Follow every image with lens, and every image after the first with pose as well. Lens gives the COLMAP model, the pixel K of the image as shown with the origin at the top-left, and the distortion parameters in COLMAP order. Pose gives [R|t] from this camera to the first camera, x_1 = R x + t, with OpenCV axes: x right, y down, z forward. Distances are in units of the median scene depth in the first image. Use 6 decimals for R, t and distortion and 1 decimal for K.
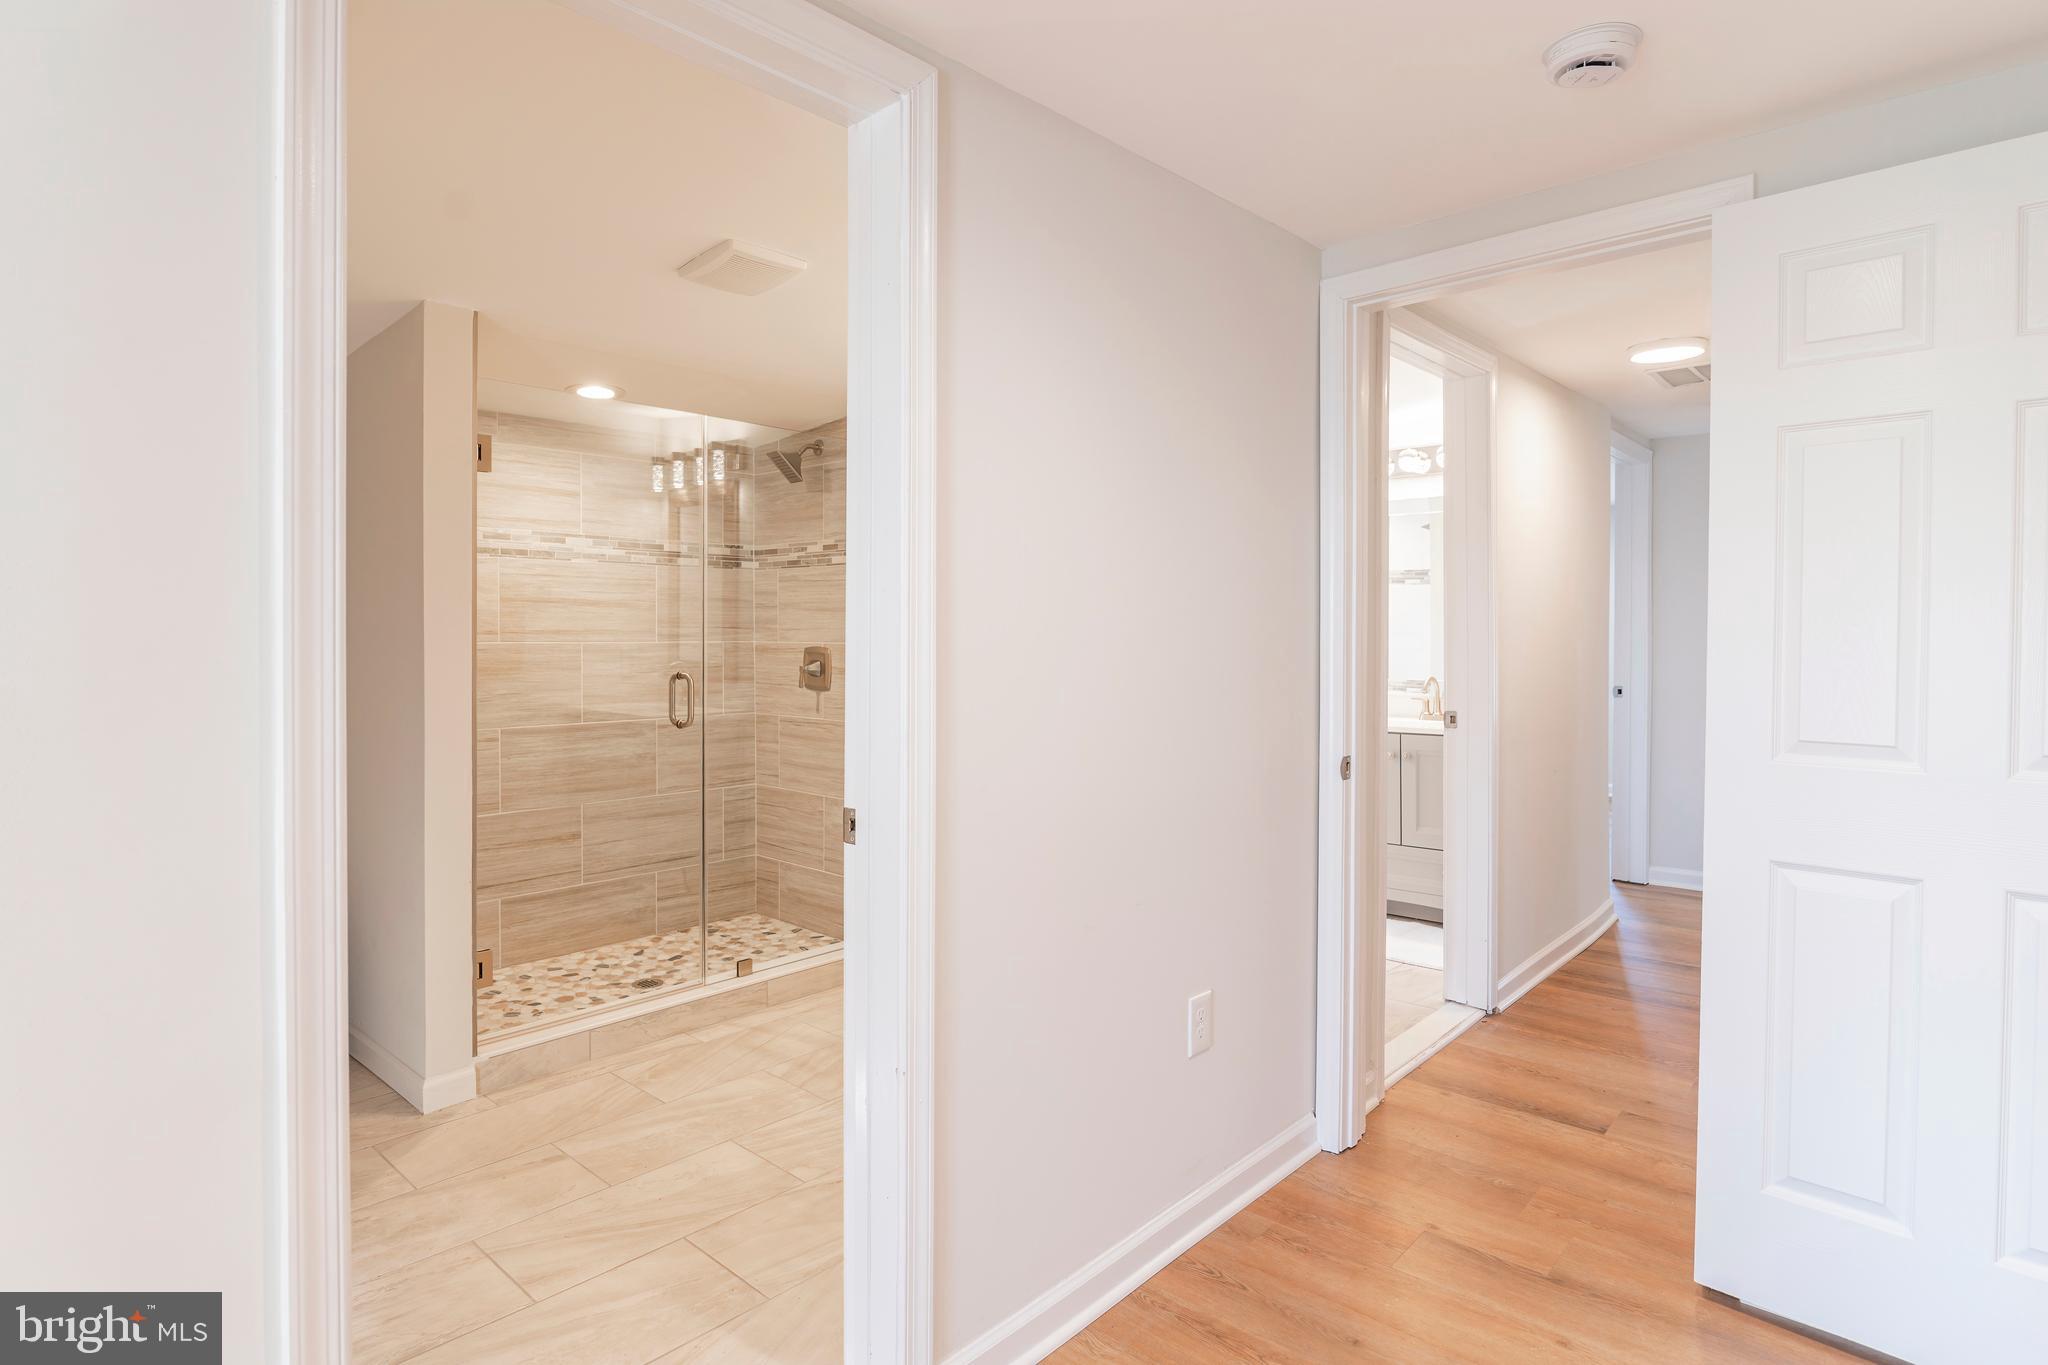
lens RADIAL K [[1088.2, 0, 1021.4], [0, 1088.2, 651.3], [0, 0, 1]] dist [-0.013304, 0.000233]
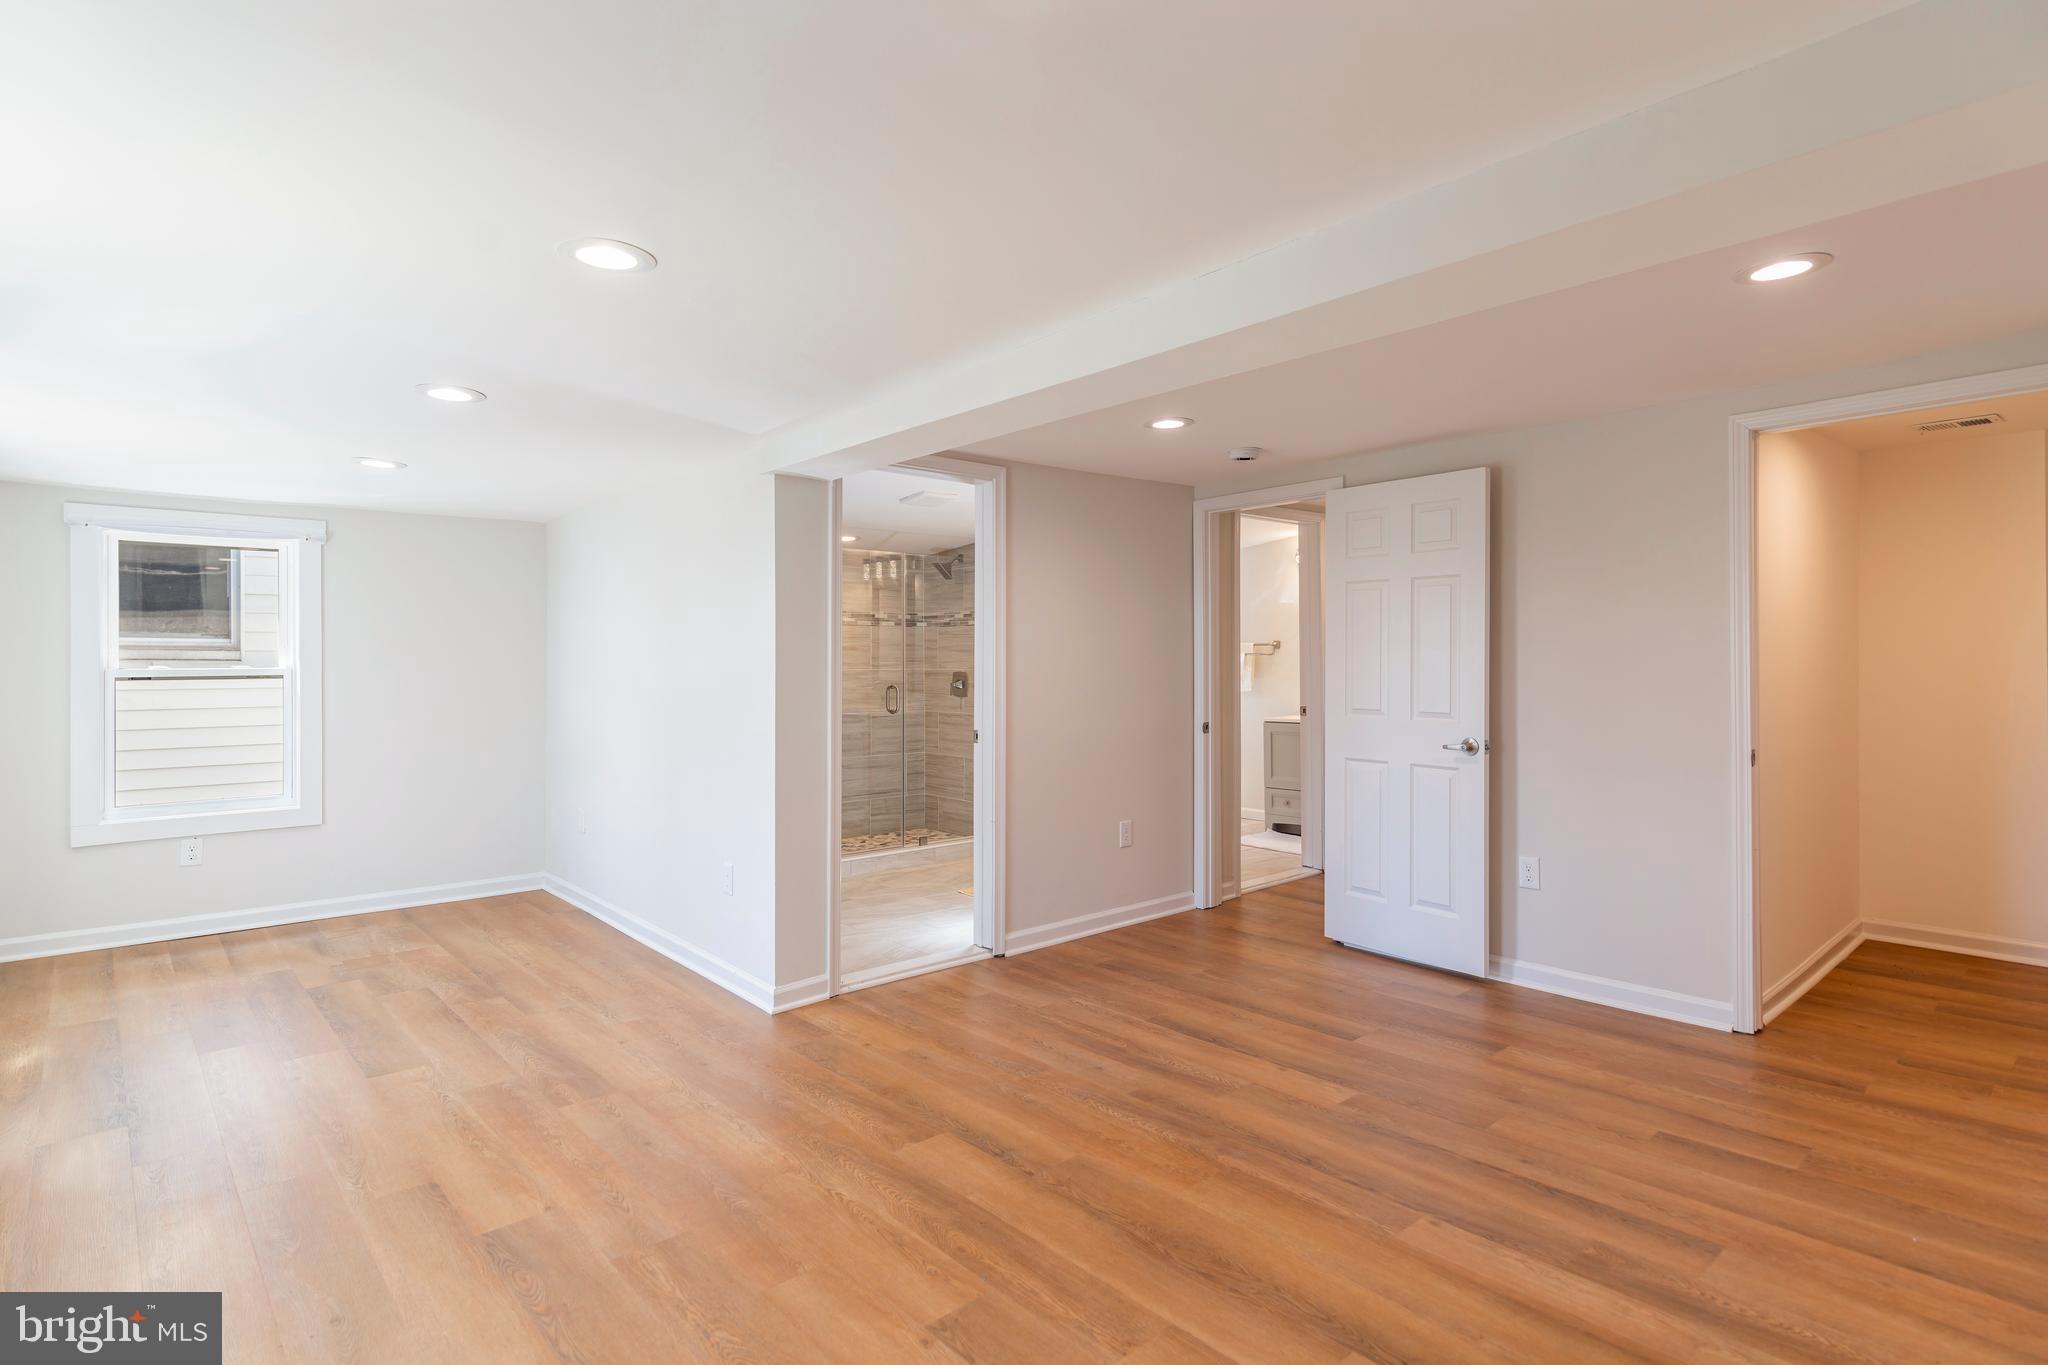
lens RADIAL K [[1056.7, 0, 1040.5], [0, 1056.7, 666.0], [0, 0, 1]] dist [0.010227, 0.000206]
pose [[0.994665, -0.003201, -0.103107, 0.118351], [0.002182, 0.999948, -0.009986, 0.003607], [0.103133, 0.009708, 0.994620, -0.692247]]
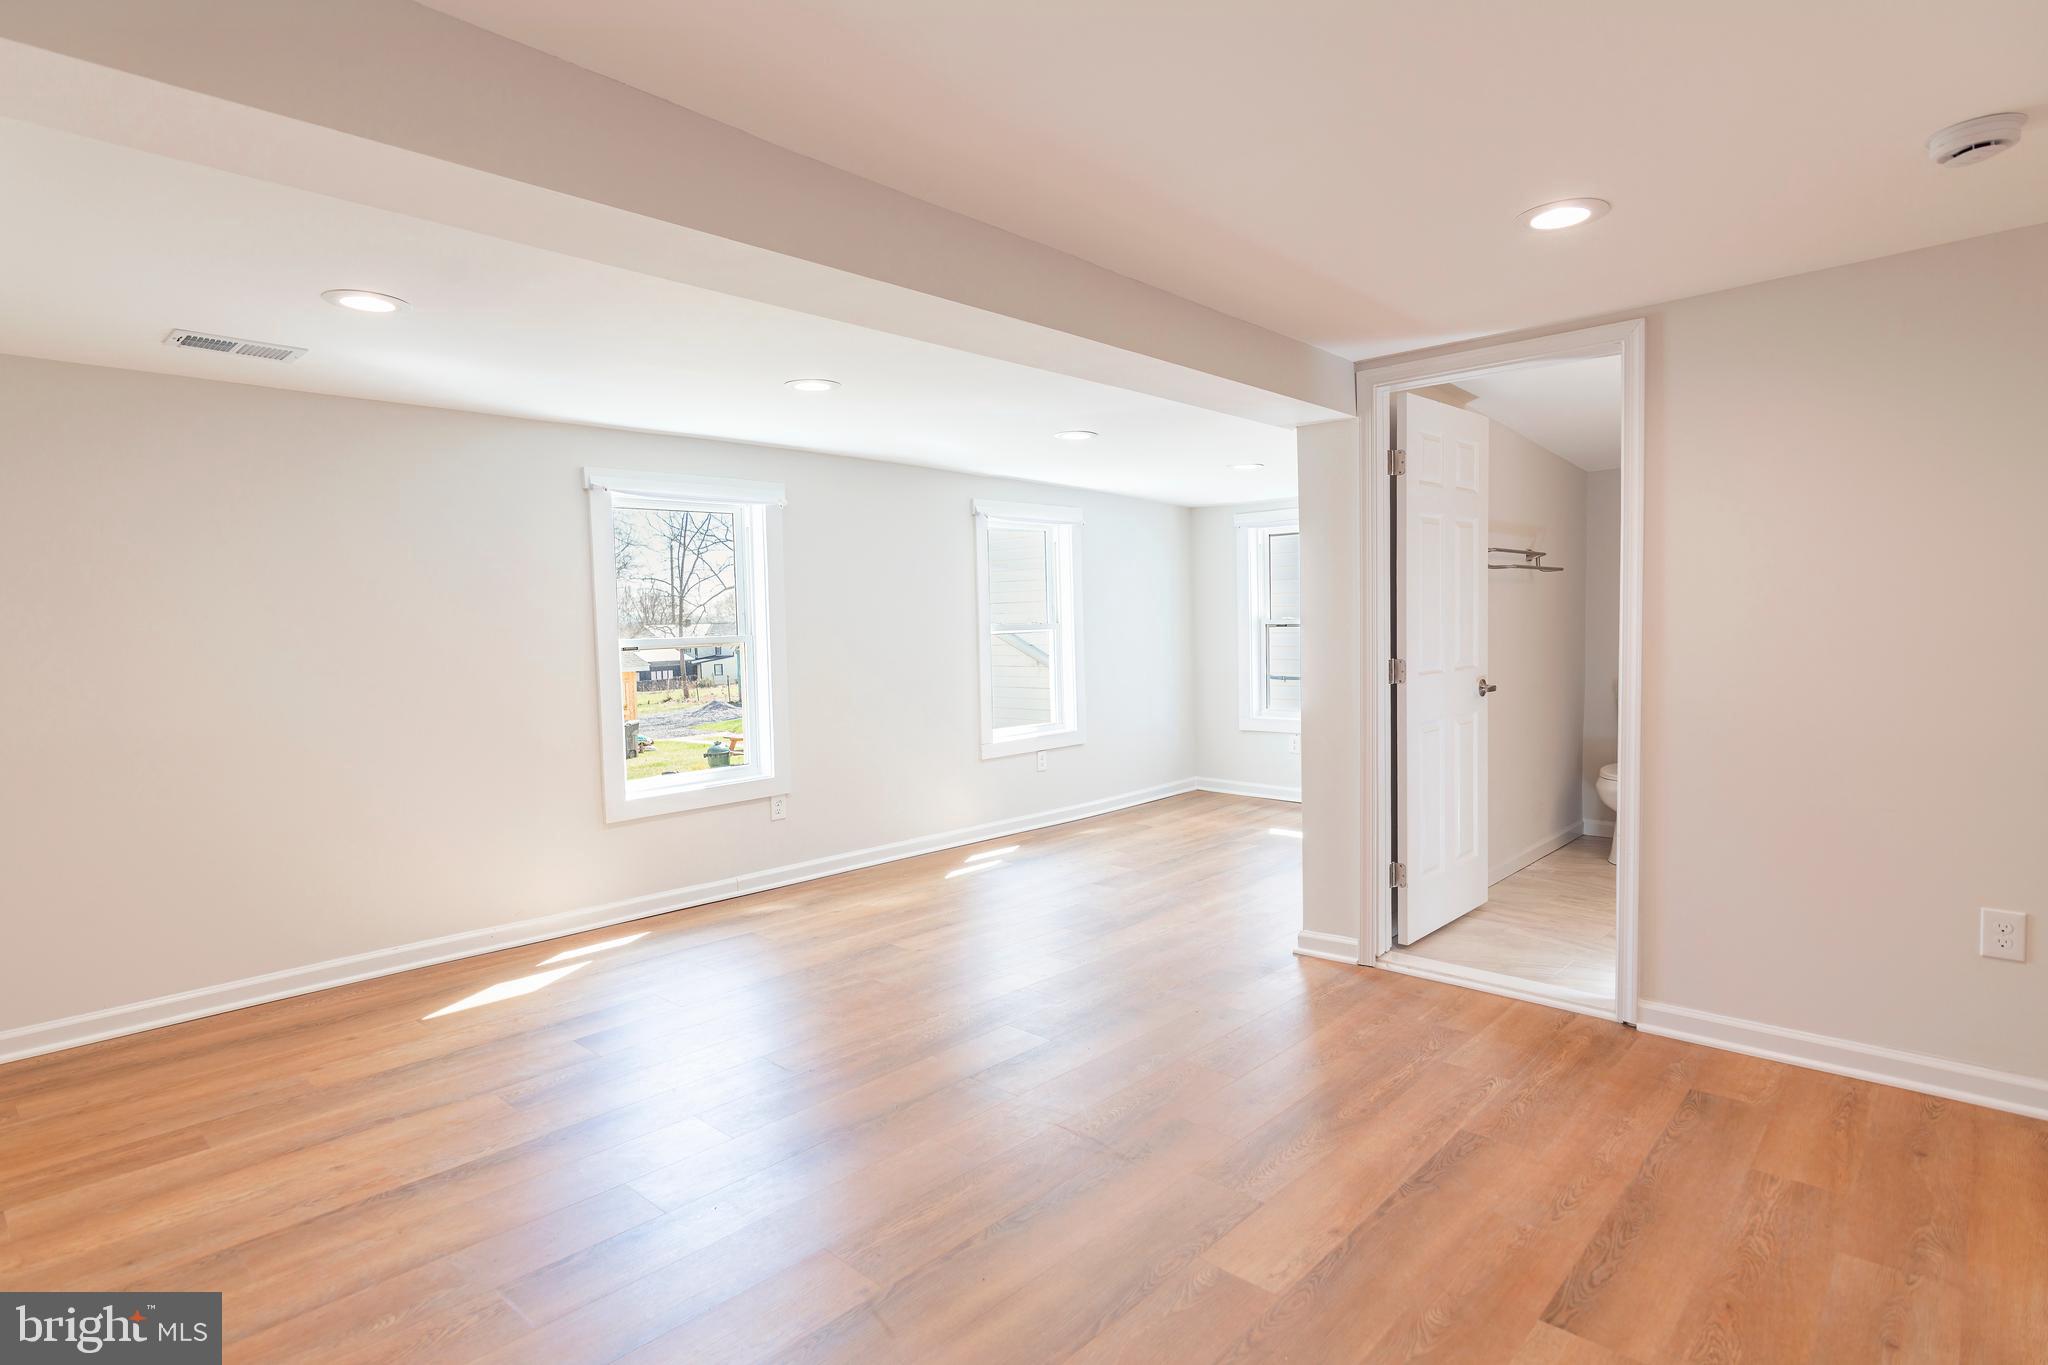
lens RADIAL K [[1055.5, 0, 971.2], [0, 1055.5, 682.4], [0, 0, 1]] dist [0.001472, 0.000262]
pose [[-0.044758, 0.058119, -0.997306, 0.724048], [0.004139, 0.998308, 0.057992, 0.008198], [0.998989, -0.001532, -0.044923, -0.013674]]
